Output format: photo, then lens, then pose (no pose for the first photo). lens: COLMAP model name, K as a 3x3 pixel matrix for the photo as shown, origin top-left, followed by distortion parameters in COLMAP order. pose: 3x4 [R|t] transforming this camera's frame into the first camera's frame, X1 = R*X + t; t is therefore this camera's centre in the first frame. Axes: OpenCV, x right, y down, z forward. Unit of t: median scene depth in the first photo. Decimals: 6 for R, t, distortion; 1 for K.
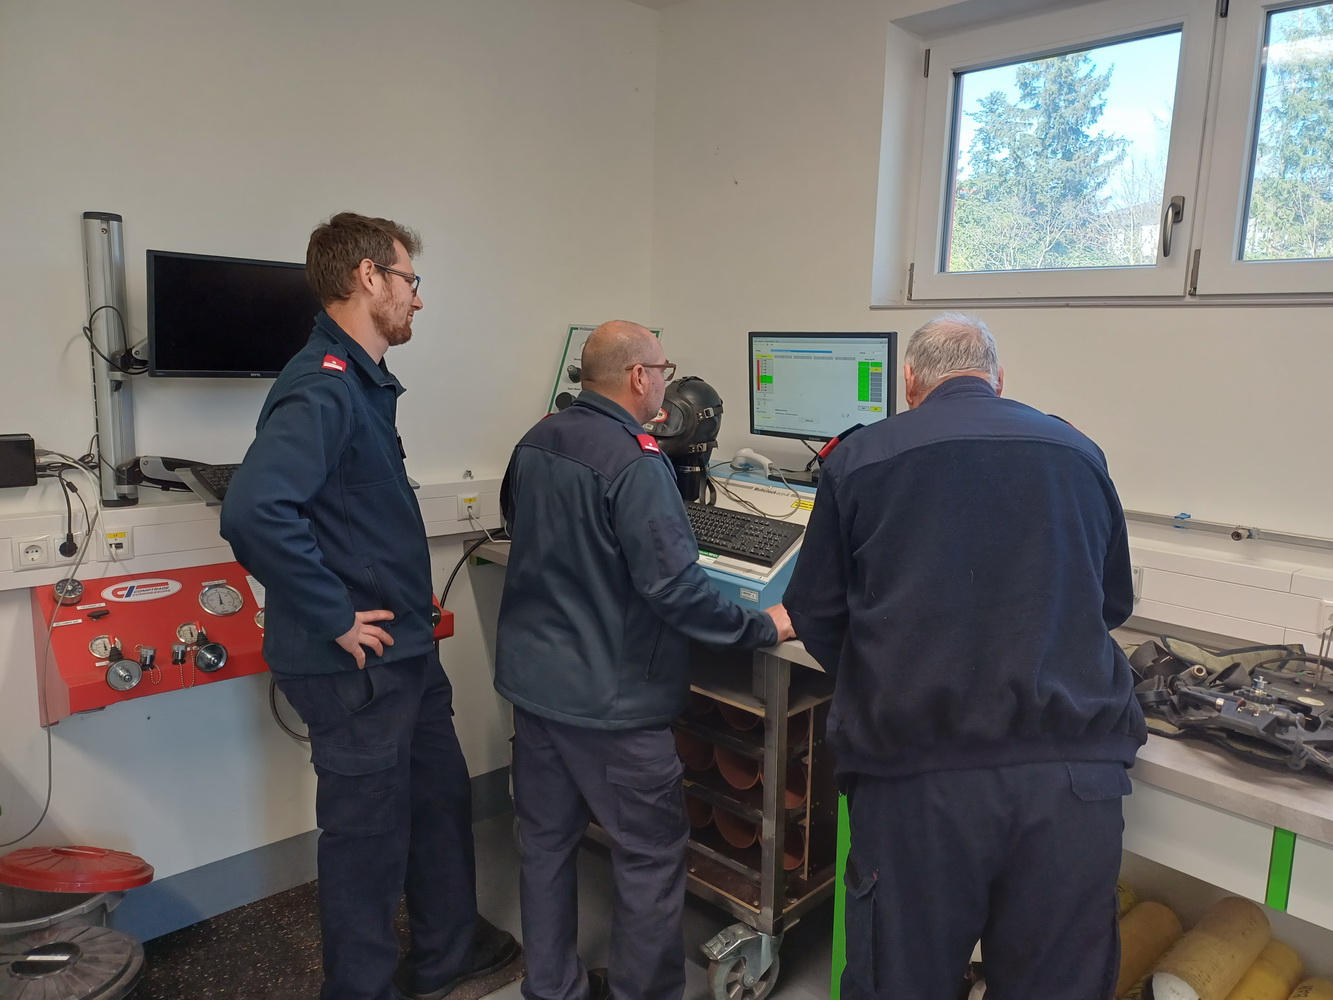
lens RADIAL K [[989.3, 0, 661.8], [0, 989.3, 499.6], [0, 0, 1]] dist [0.019076, -0.005611]
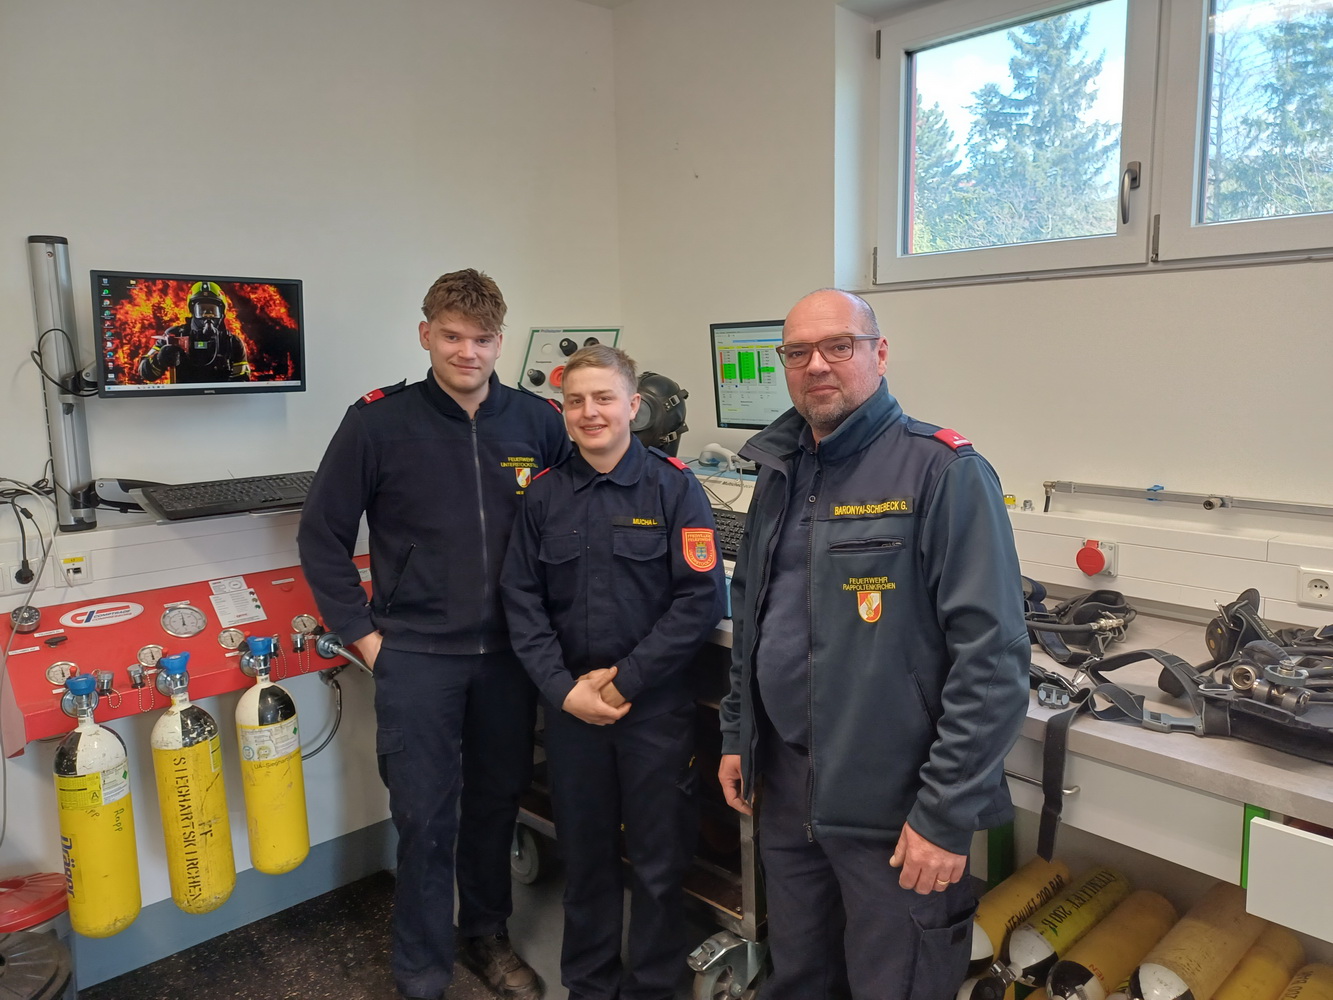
lens RADIAL K [[989.3, 0, 663.4], [0, 989.3, 489.2], [0, 0, 1]] dist [0.019076, -0.005611]
pose [[0.998729, -0.047840, -0.015885, 0.055746], [0.047534, 0.998686, -0.019129, 0.012360], [0.016779, 0.018350, 0.999691, 0.021260]]
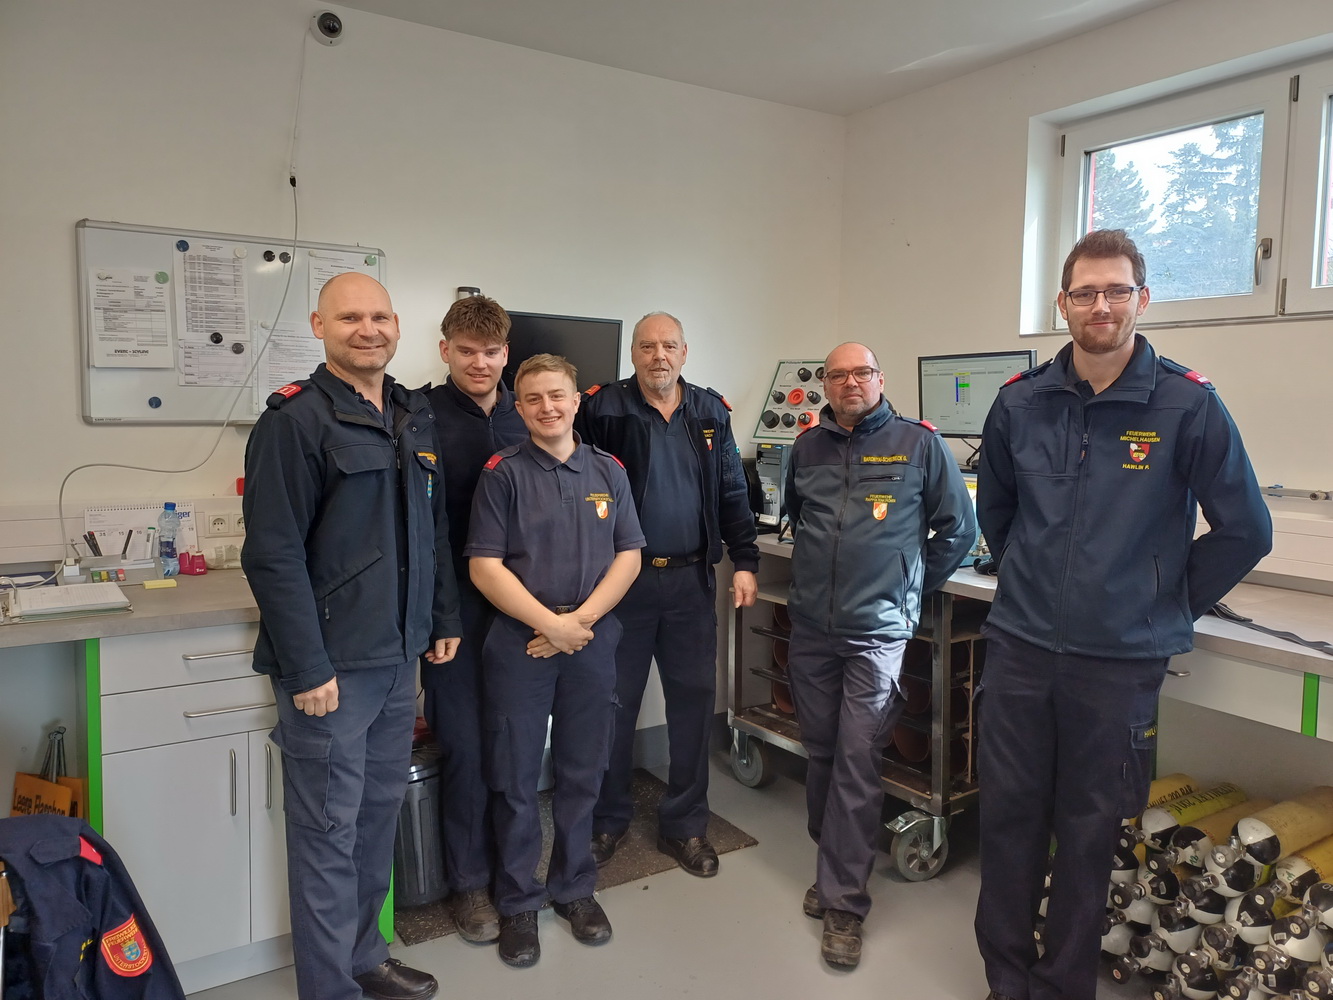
lens RADIAL K [[989.3, 0, 656.8], [0, 989.3, 487.6], [0, 0, 1]] dist [0.019076, -0.005611]
pose [[0.983190, -0.003874, -0.182546, -0.014738], [-0.010538, 0.996904, -0.077914, 0.115471], [0.182282, 0.078528, 0.980105, -0.350171]]
